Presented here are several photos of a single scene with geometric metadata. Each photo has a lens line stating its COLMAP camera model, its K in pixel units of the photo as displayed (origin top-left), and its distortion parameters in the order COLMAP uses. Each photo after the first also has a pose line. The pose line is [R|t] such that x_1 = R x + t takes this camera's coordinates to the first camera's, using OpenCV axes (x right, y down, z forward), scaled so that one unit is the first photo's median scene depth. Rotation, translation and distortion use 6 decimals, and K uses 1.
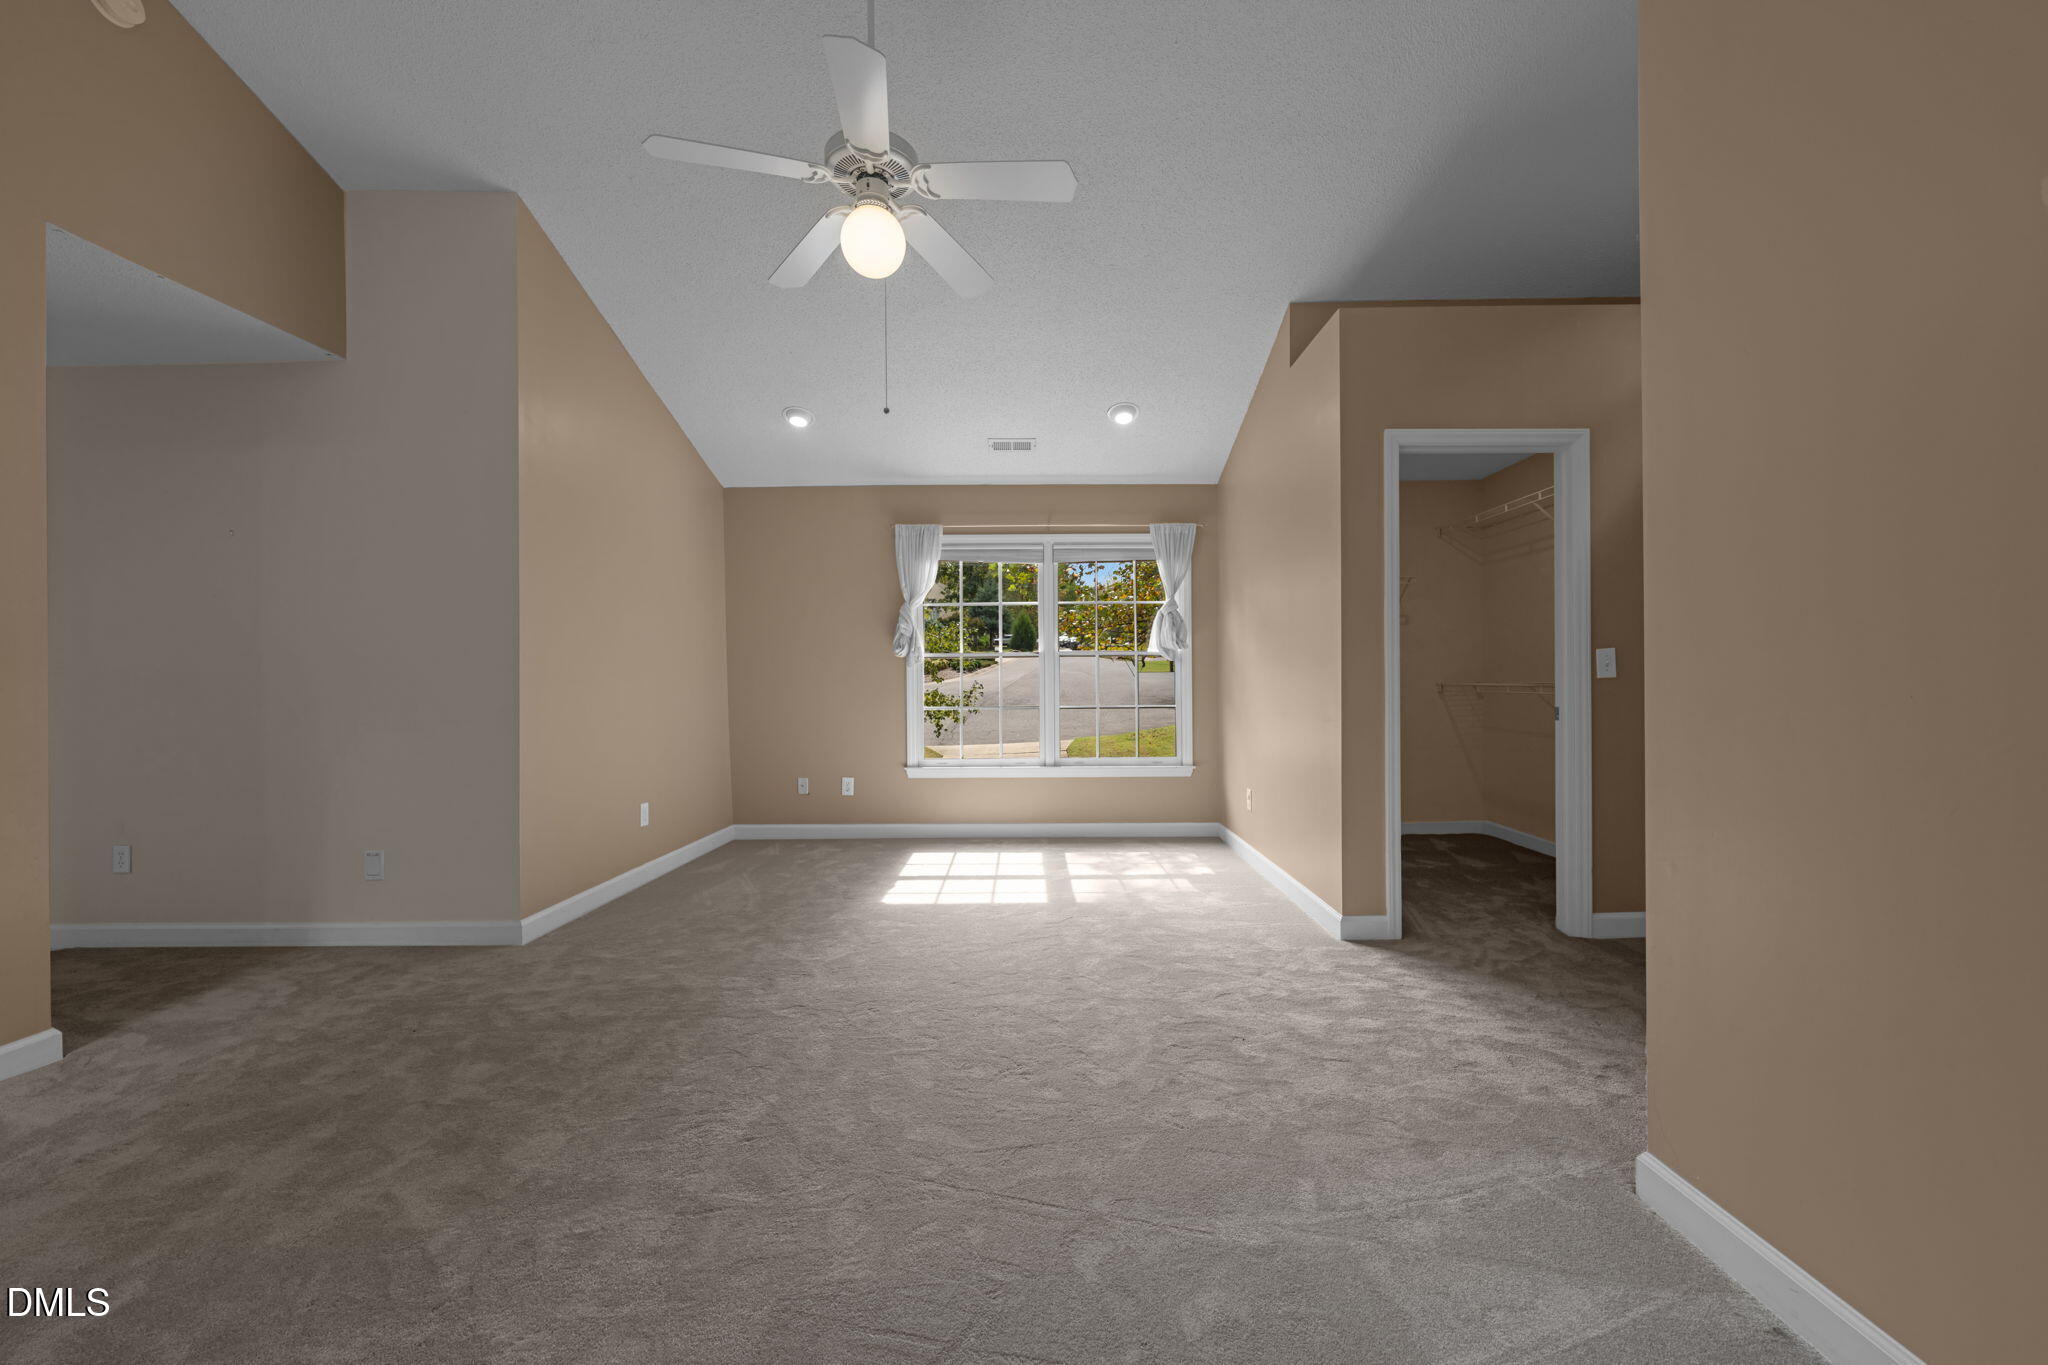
lens RADIAL K [[788.0, 0, 1027.3], [0, 788.0, 676.5], [0, 0, 1]] dist [0.001502, 0.000029]
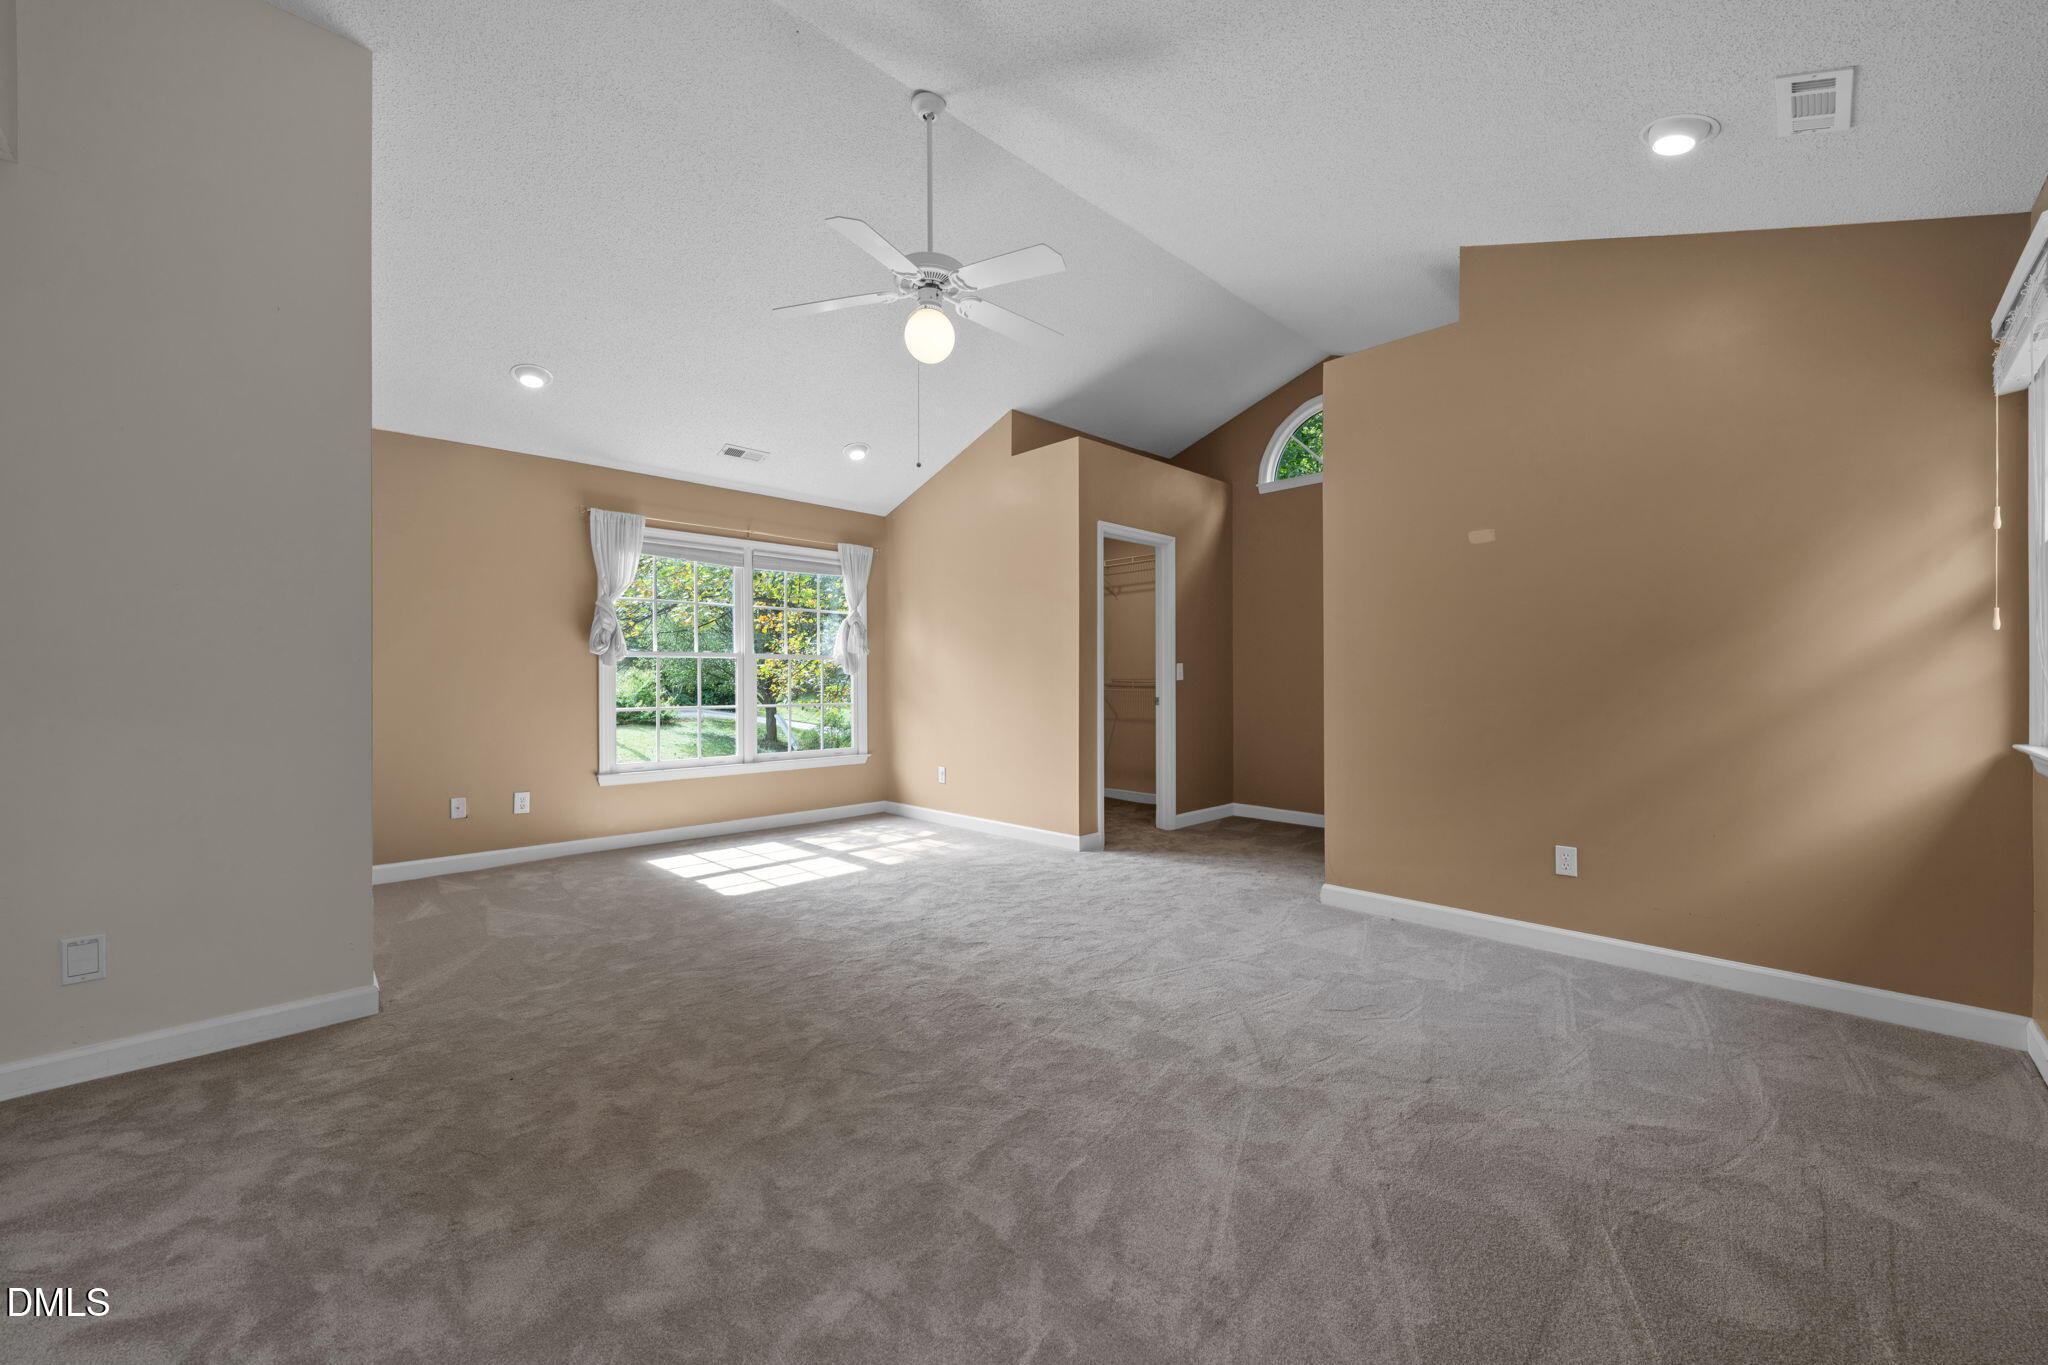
lens RADIAL K [[816.9, 0, 1026.2], [0, 816.9, 677.8], [0, 0, 1]] dist [-0.000811, -0.000138]
pose [[0.699450, 0.006611, 0.714651, -0.502357], [-0.005950, 0.999976, -0.003426, 0.002849], [-0.714657, -0.001856, 0.699473, -0.017782]]
